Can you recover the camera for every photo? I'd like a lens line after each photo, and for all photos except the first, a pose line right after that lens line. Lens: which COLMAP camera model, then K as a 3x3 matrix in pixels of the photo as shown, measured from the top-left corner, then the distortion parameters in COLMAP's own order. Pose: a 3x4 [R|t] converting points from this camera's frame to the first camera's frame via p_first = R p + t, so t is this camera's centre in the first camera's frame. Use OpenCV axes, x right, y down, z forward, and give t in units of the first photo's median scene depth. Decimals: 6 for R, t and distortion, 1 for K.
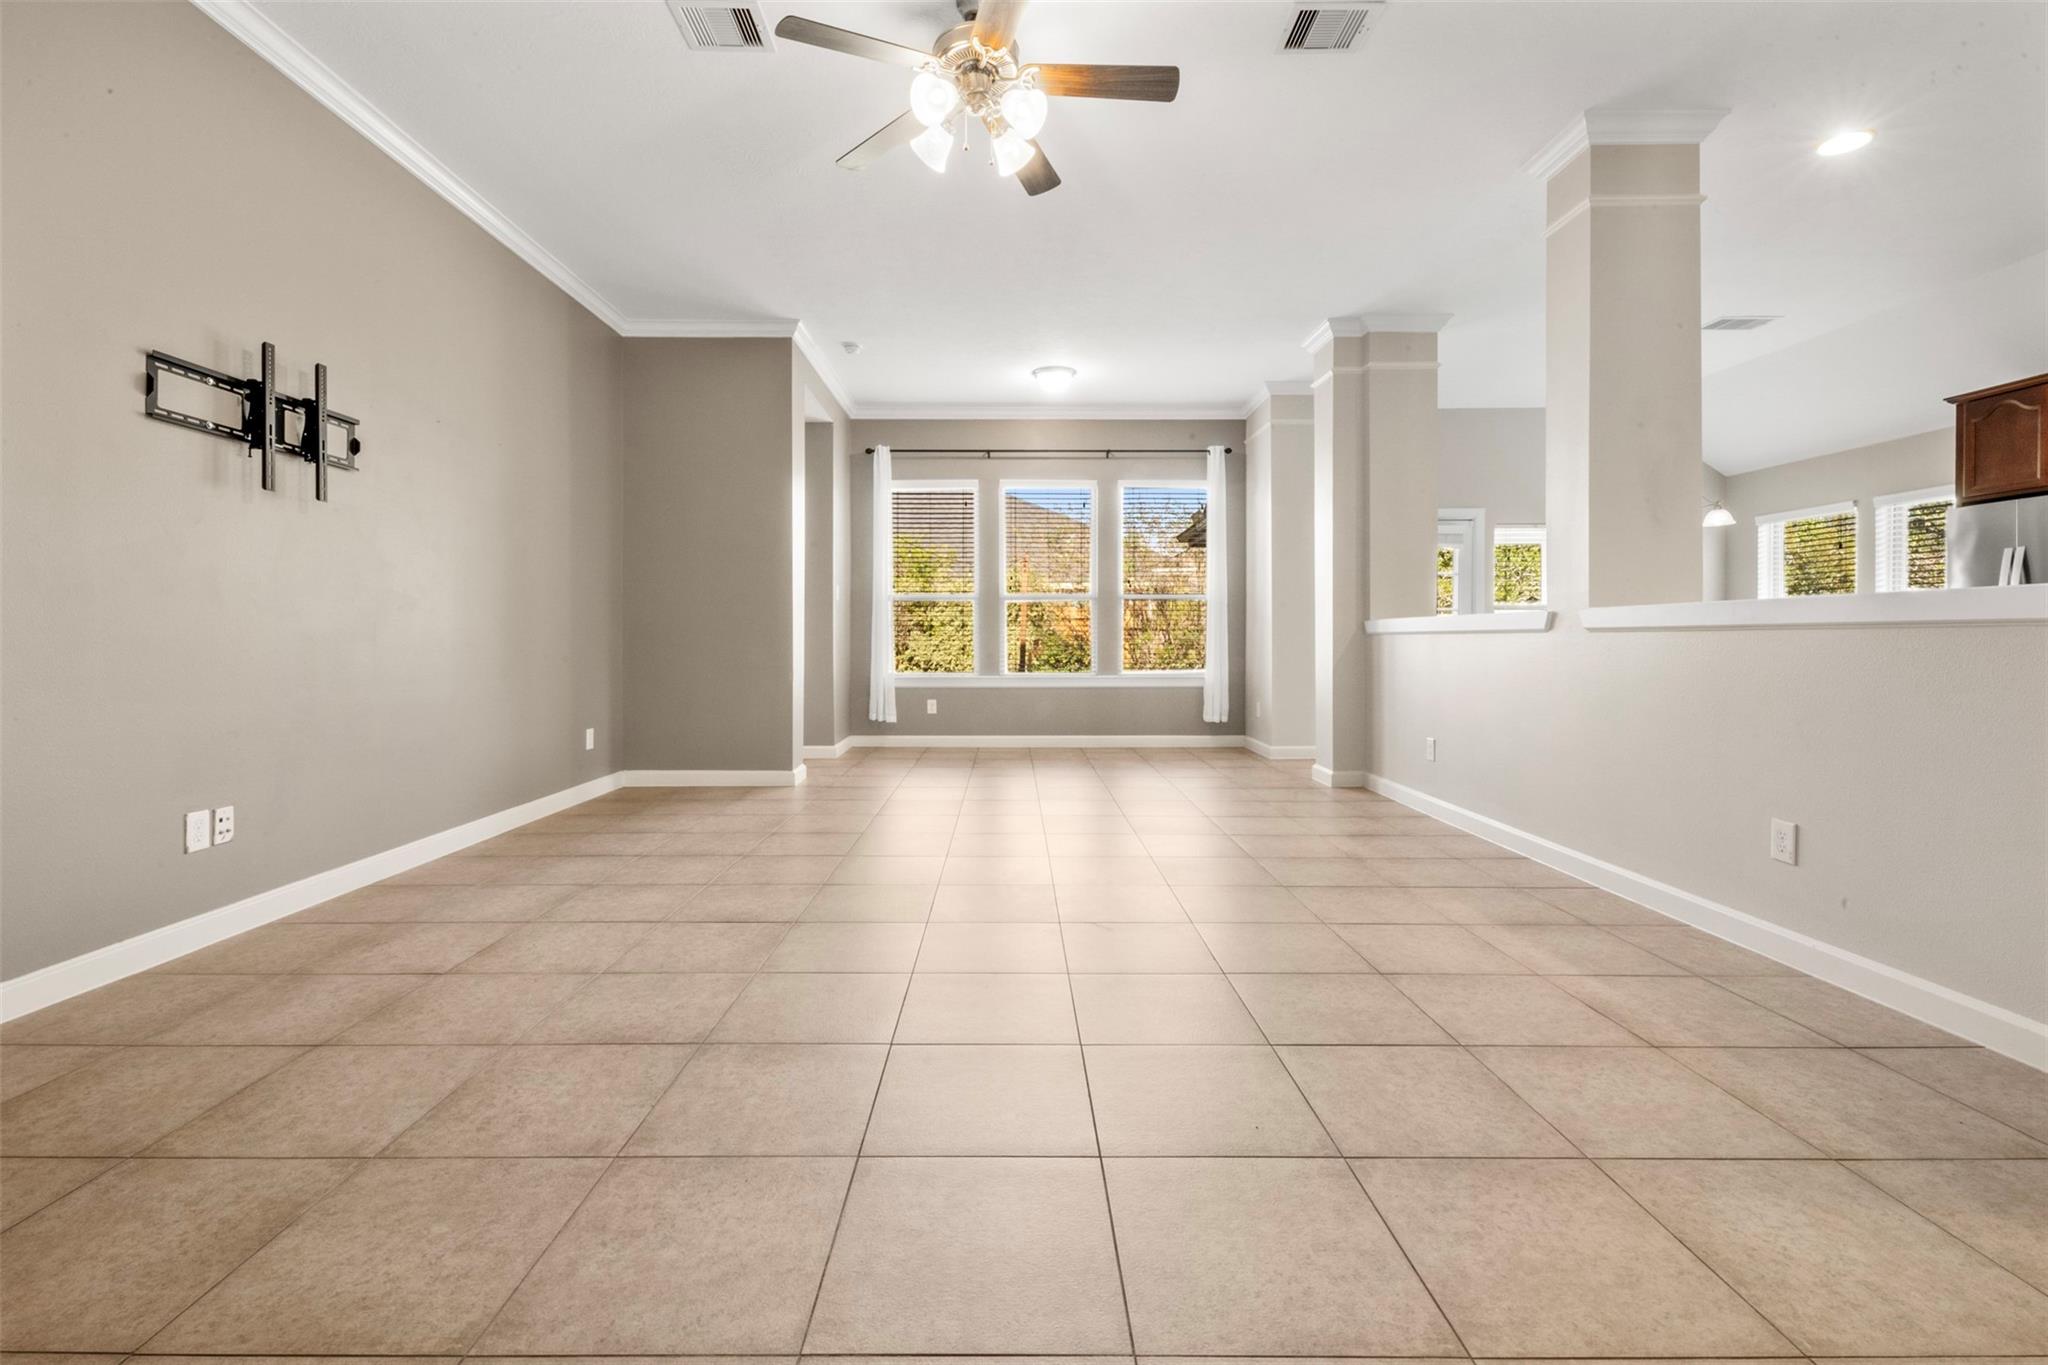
lens RADIAL K [[855.4, 0, 1019.2], [0, 855.4, 633.9], [0, 0, 1]] dist [-0.000097, -0.000188]
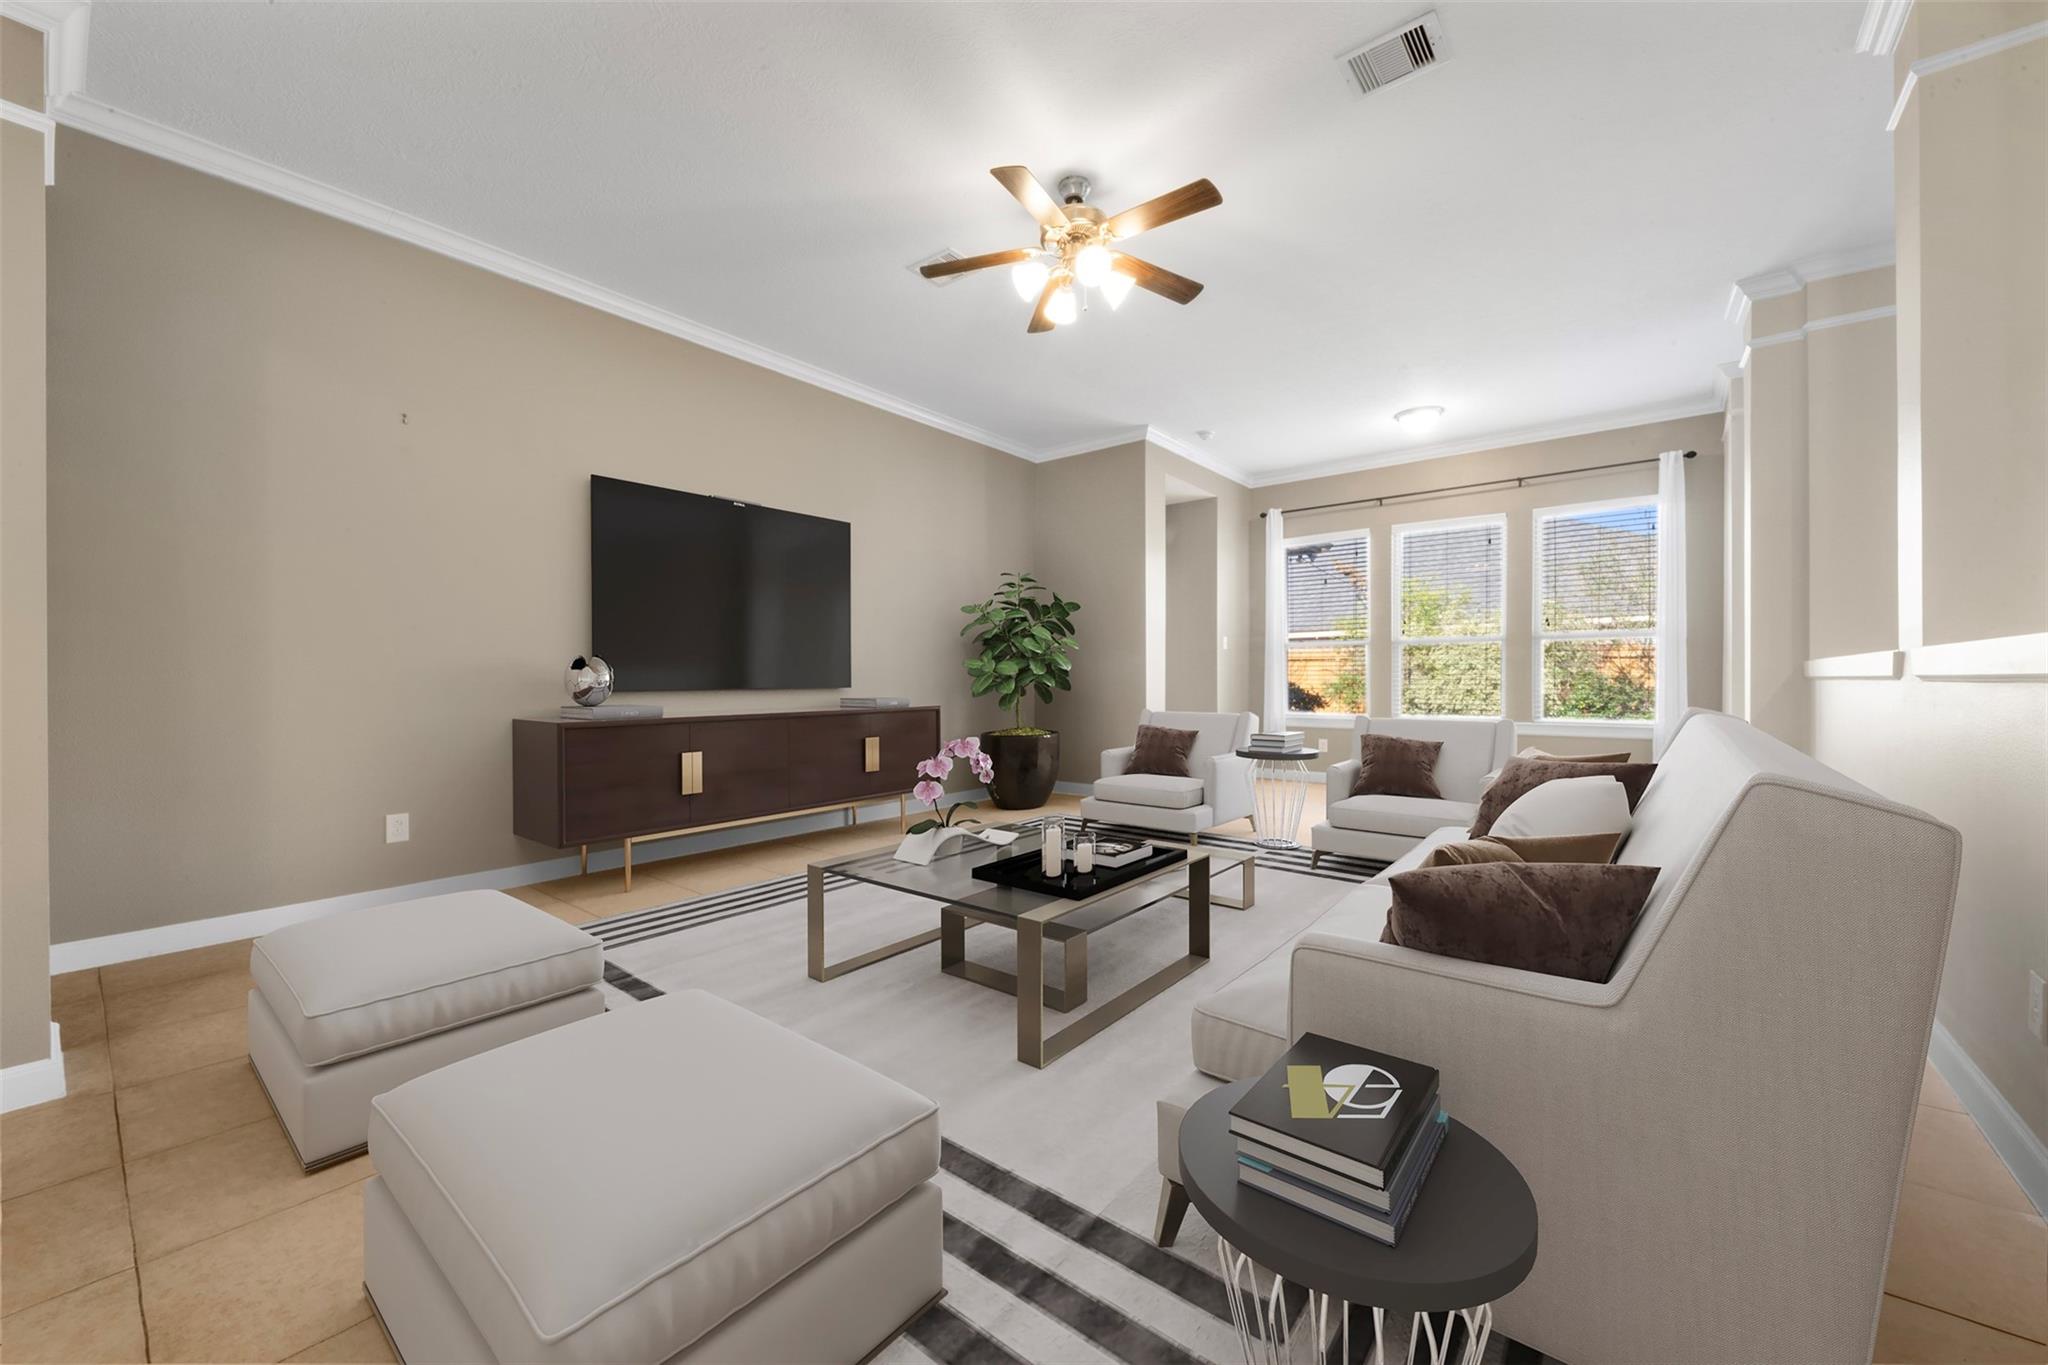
lens RADIAL K [[769.7, 0, 1038.2], [0, 769.7, 682.1], [0, 0, 1]] dist [-0.000768, -0.000150]
pose [[0.776375, 0.001809, -0.630268, 0.237859], [0.003977, 0.999962, 0.007769, -0.003349], [0.630258, -0.008538, 0.776339, 0.025936]]
